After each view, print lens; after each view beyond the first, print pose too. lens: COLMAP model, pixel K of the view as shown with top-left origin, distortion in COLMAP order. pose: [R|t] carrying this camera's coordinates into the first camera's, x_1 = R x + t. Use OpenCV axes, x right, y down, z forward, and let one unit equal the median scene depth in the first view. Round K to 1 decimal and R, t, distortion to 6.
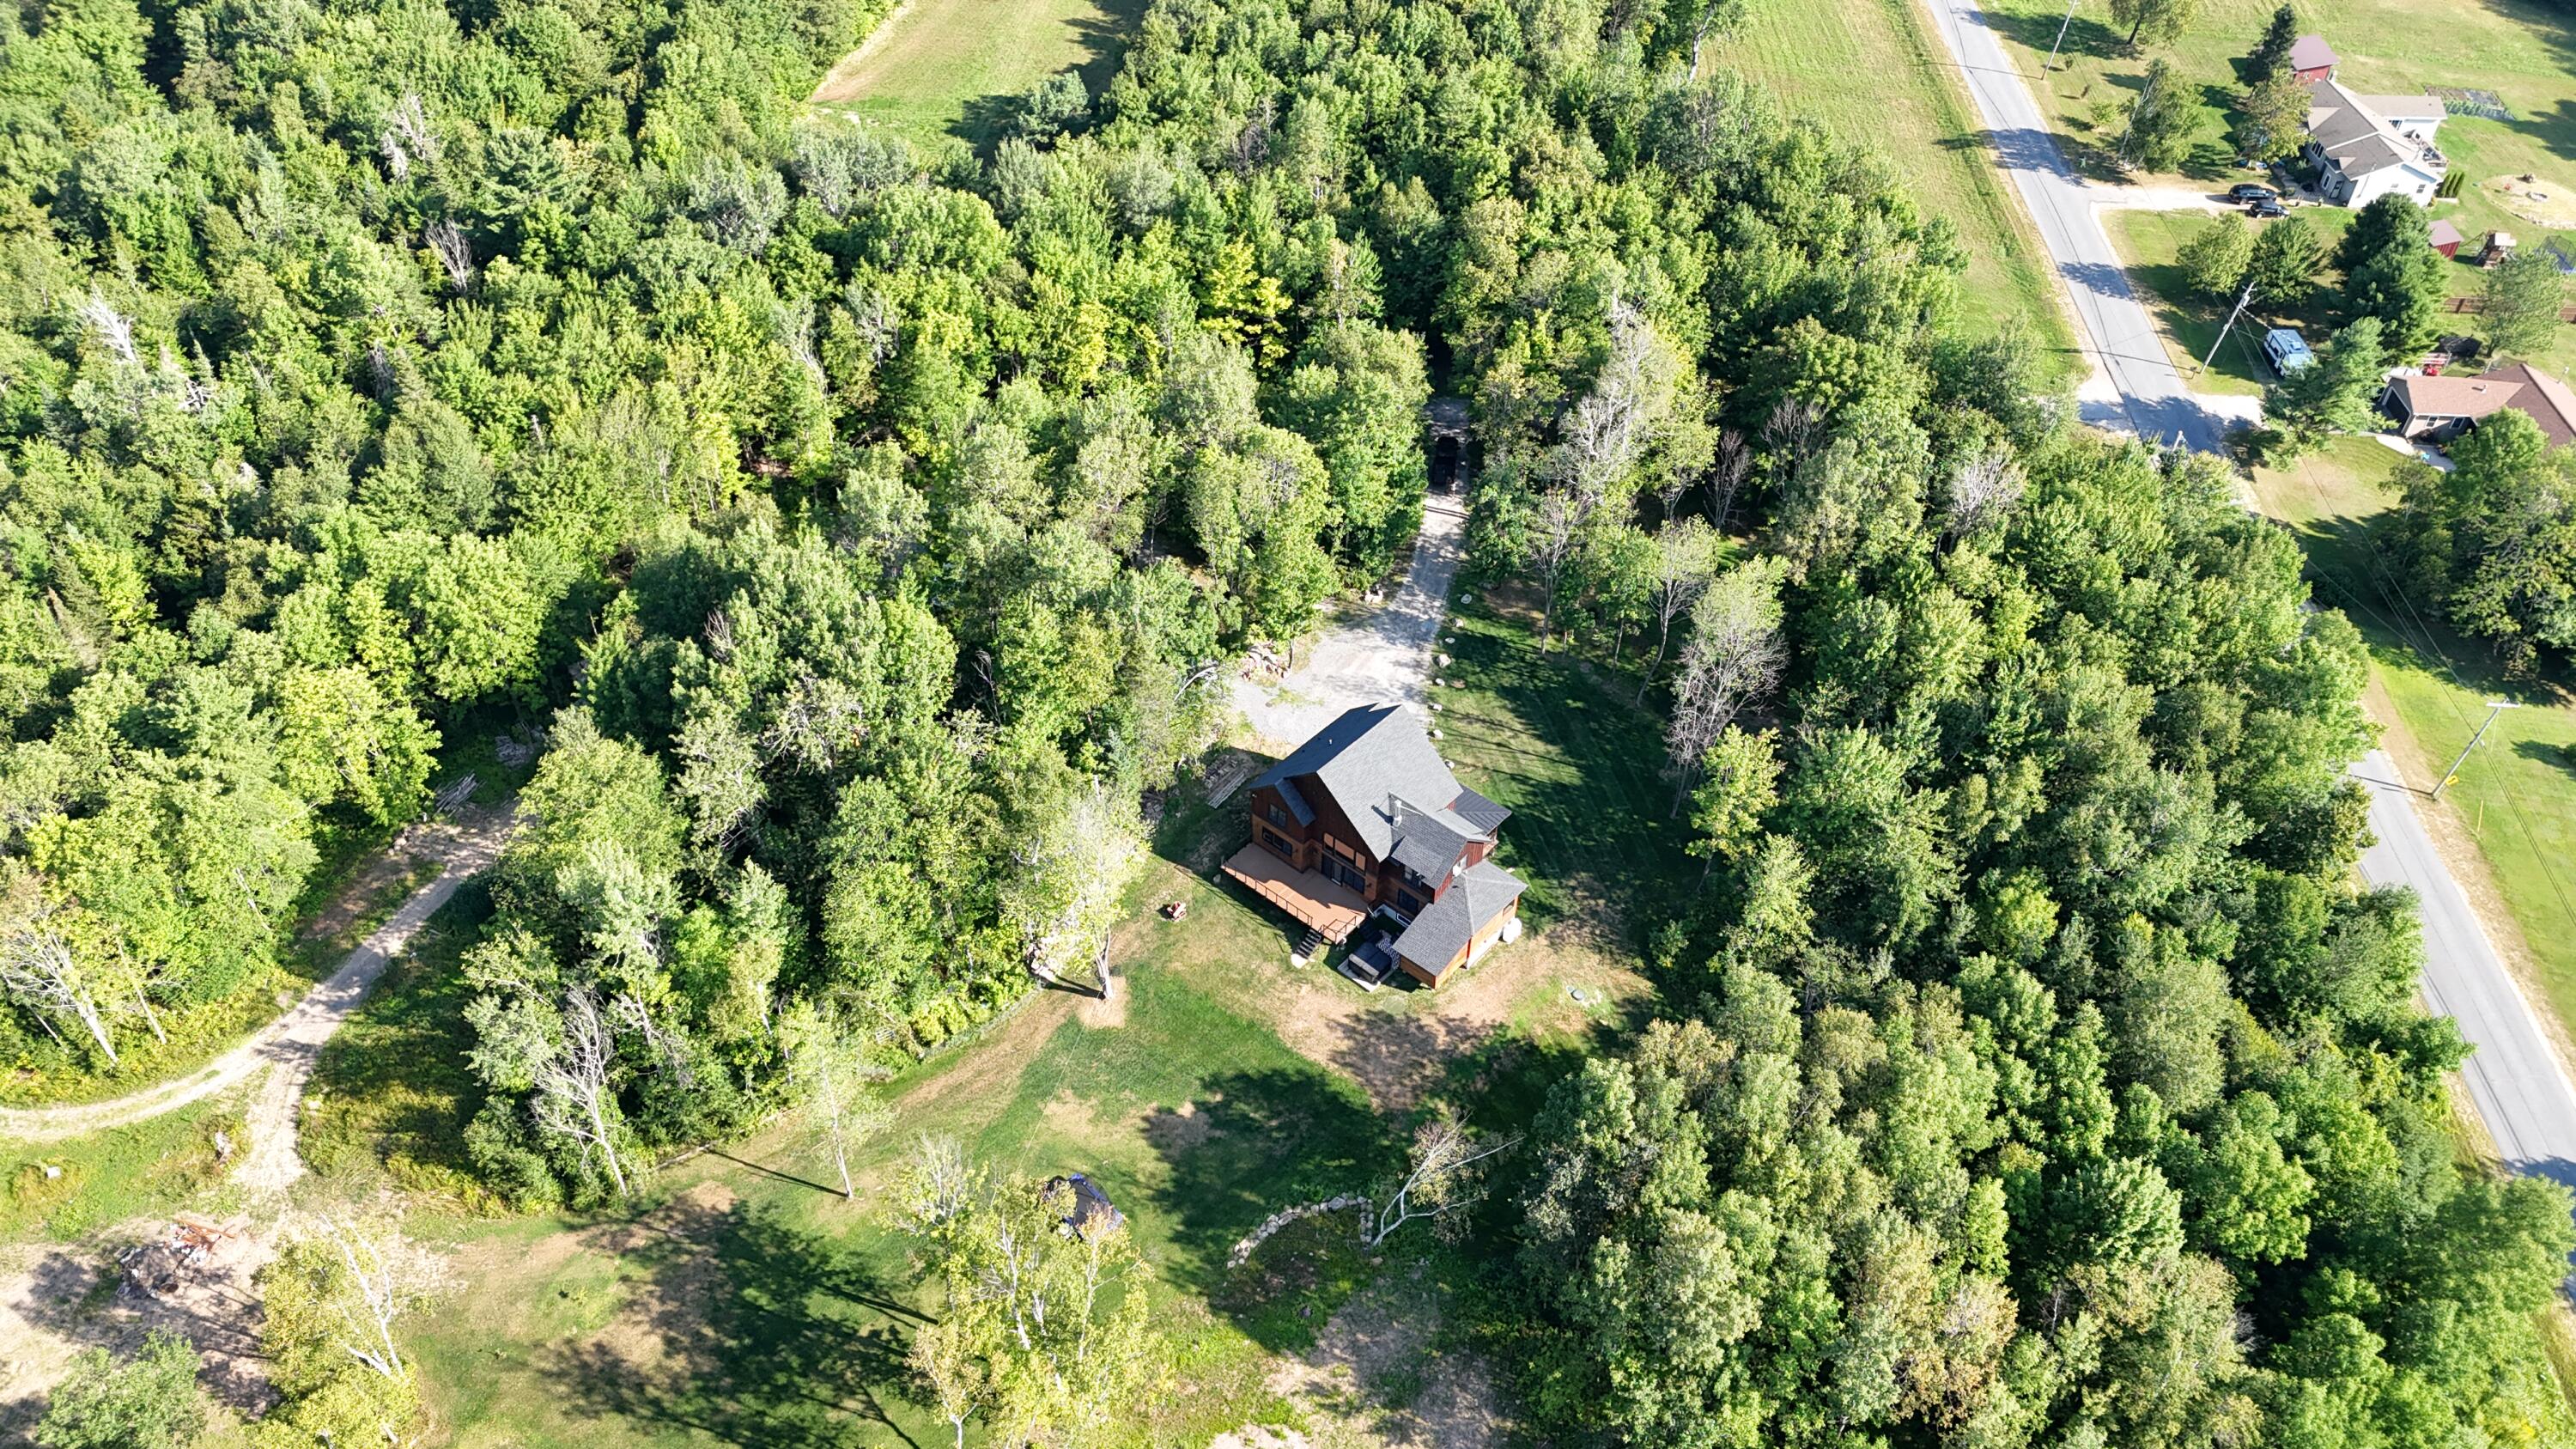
lens RADIAL K [[1895.0, 0, 1286.3], [0, 1895.0, 718.6], [0, 0, 1]] dist [0.077806, -0.089396]
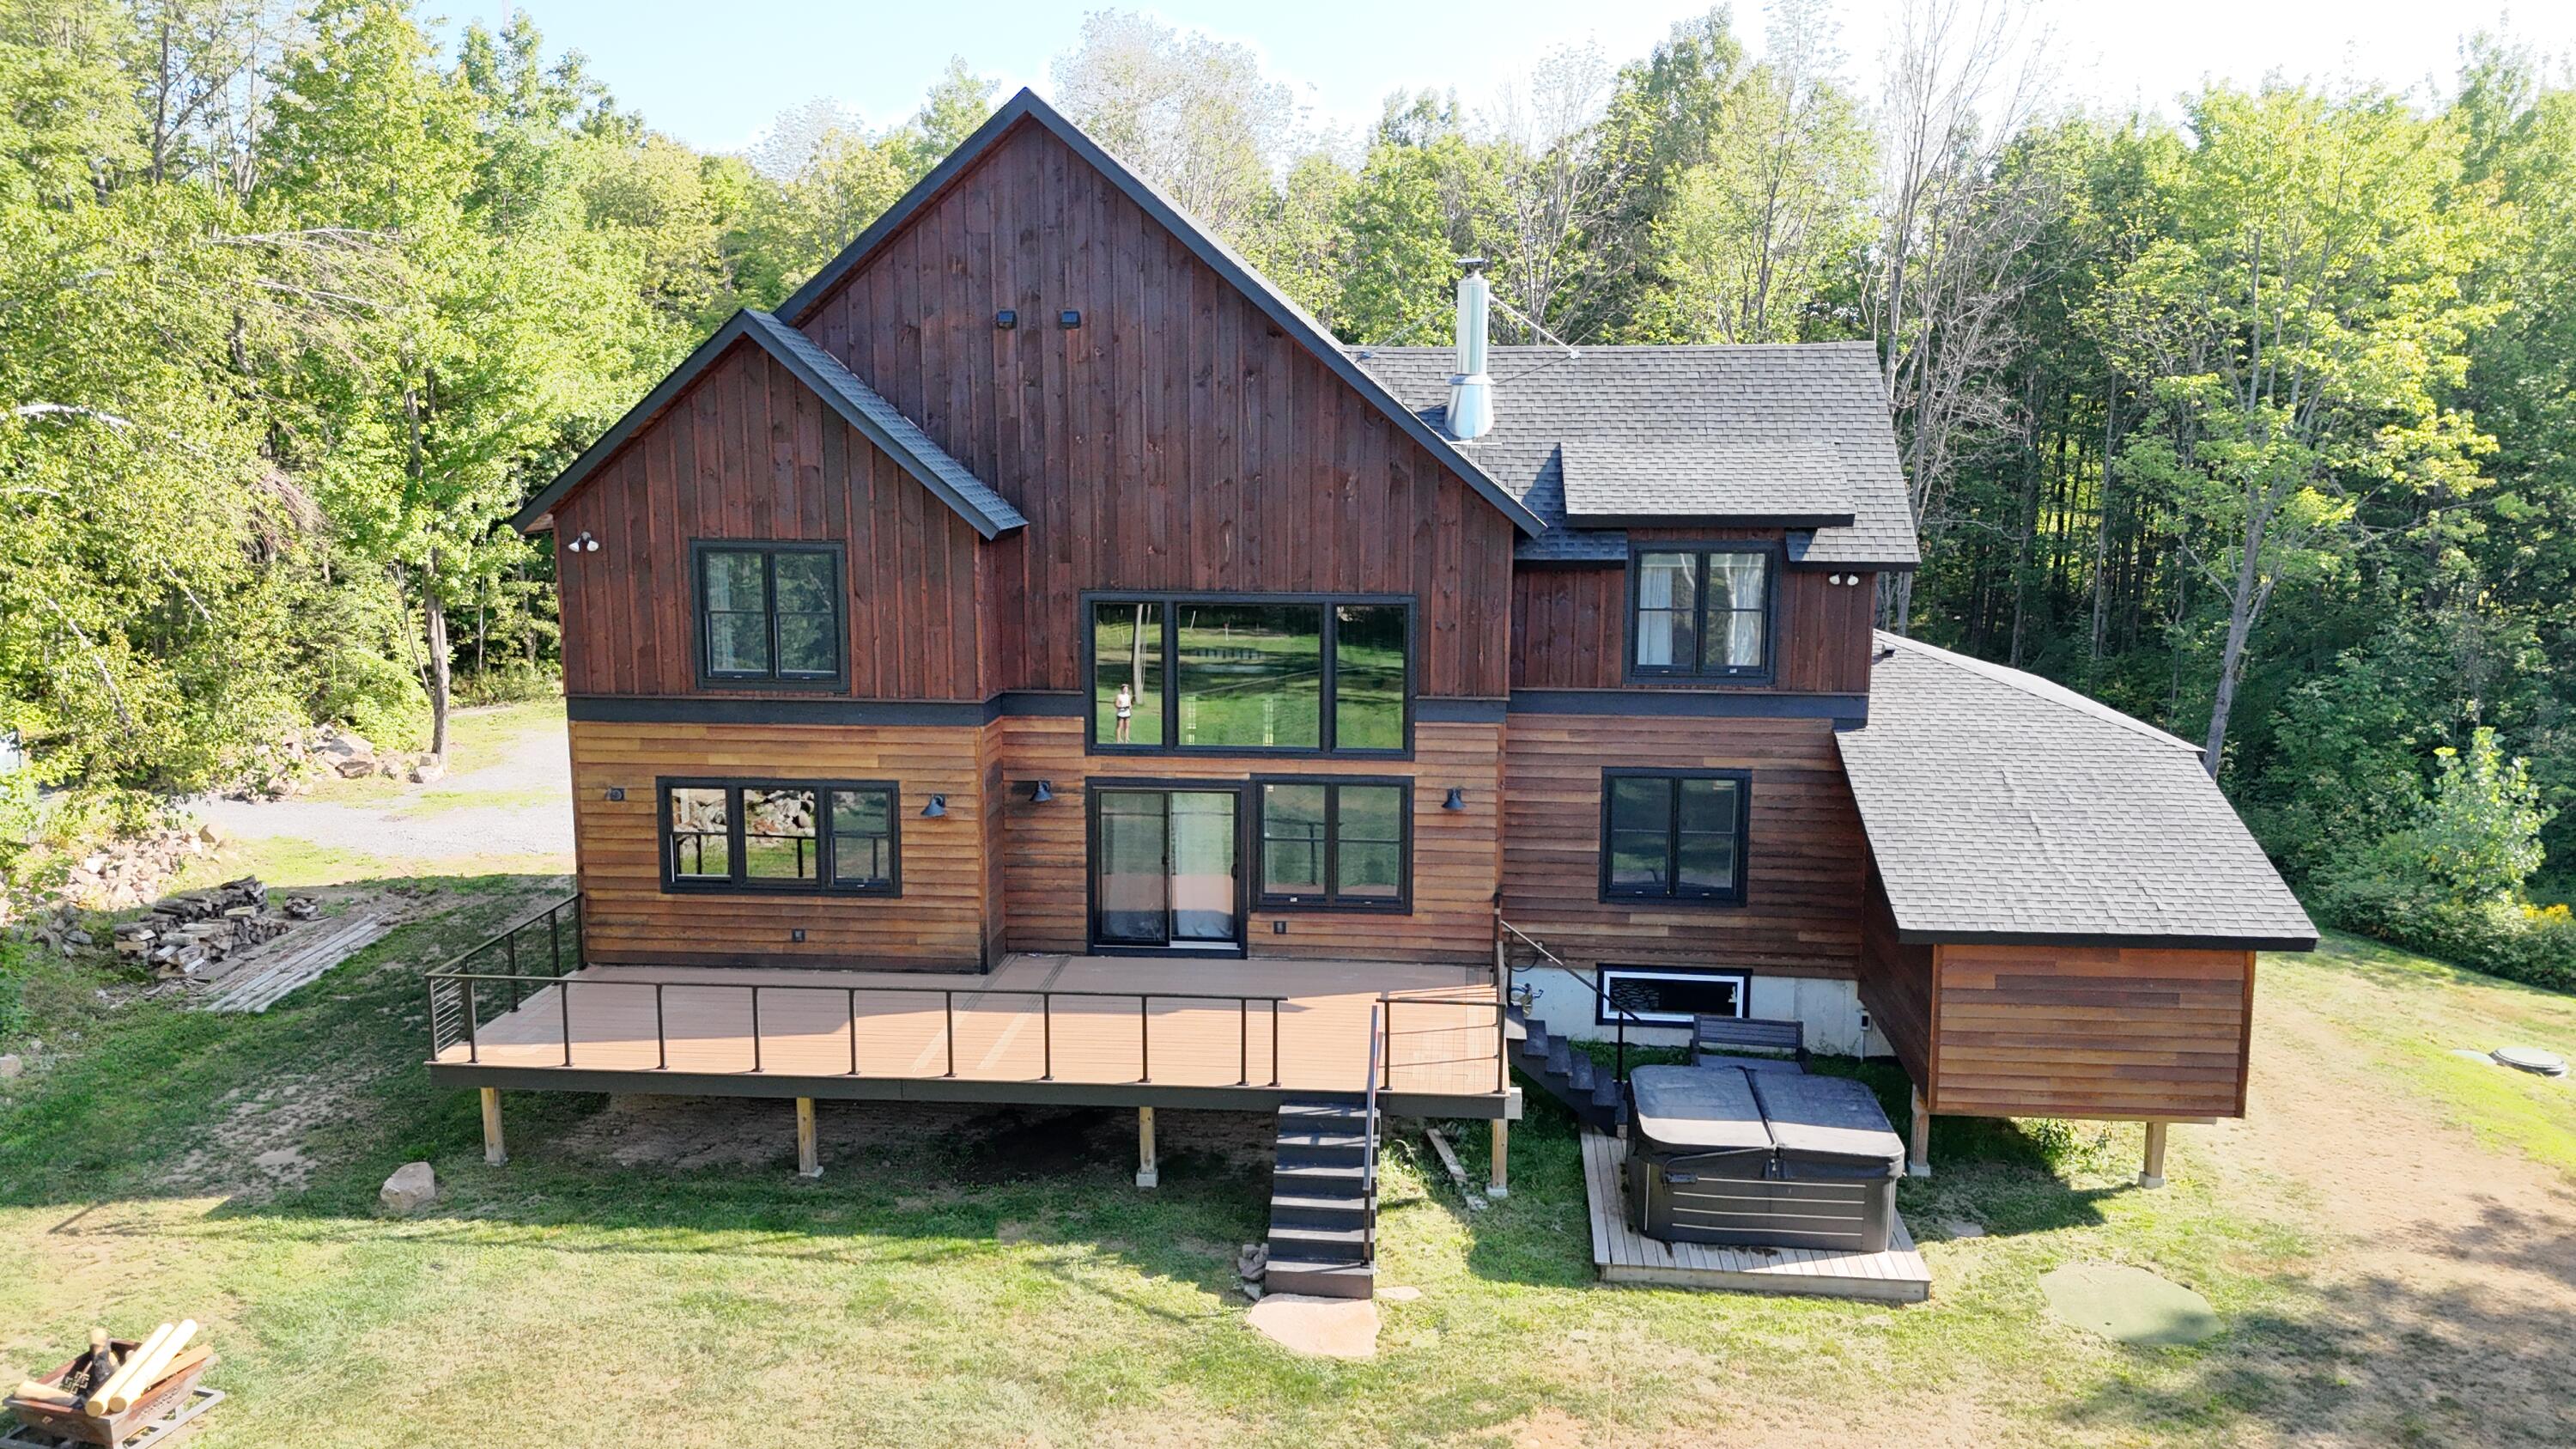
lens RADIAL K [[1895.0, 0, 1282.8], [0, 1895.0, 716.5], [0, 0, 1]] dist [0.077806, -0.089396]
pose [[0.813233, -0.108534, 0.571727, -0.063048], [0.400778, 0.816785, -0.415017, 0.143329], [-0.421934, 0.566641, 0.707735, 0.868981]]
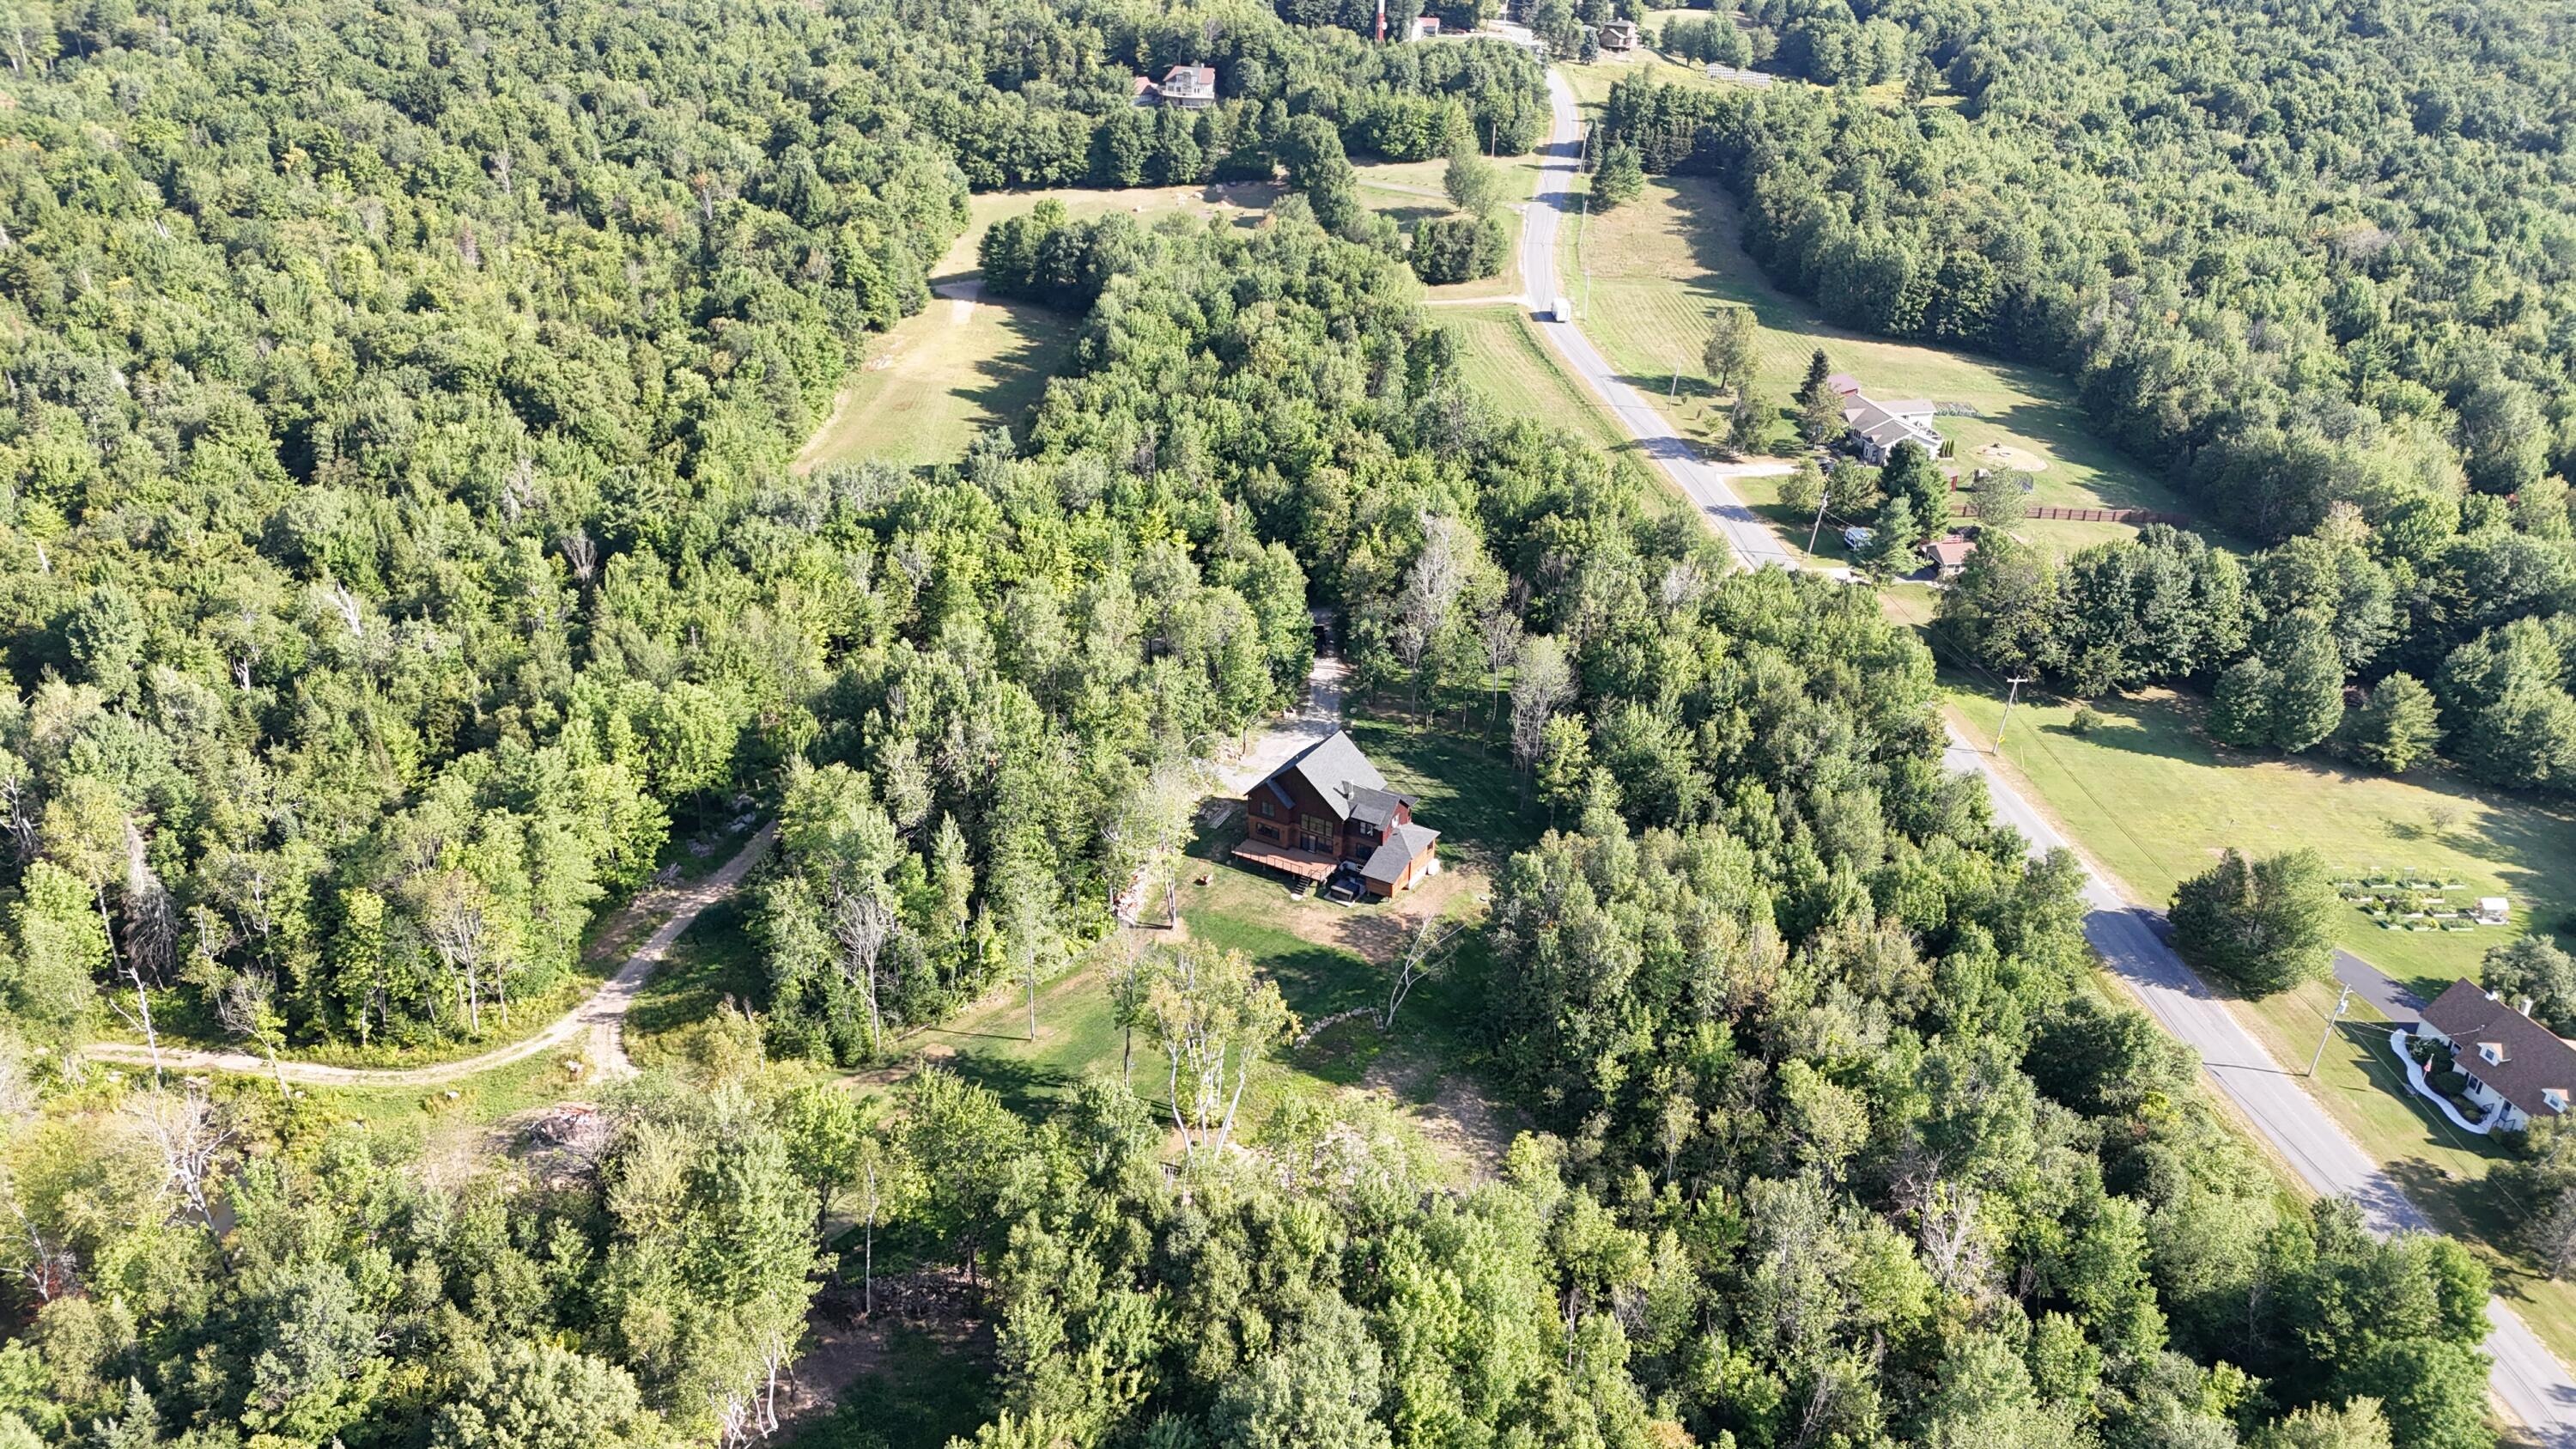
lens RADIAL K [[1895.0, 0, 1305.5], [0, 1895.0, 711.8], [0, 0, 1]] dist [0.077806, -0.089396]
pose [[0.982524, -0.087533, 0.164270, -0.211028], [0.127941, 0.958589, -0.254438, 0.355980], [-0.135196, 0.271009, 0.953035, -0.426166]]
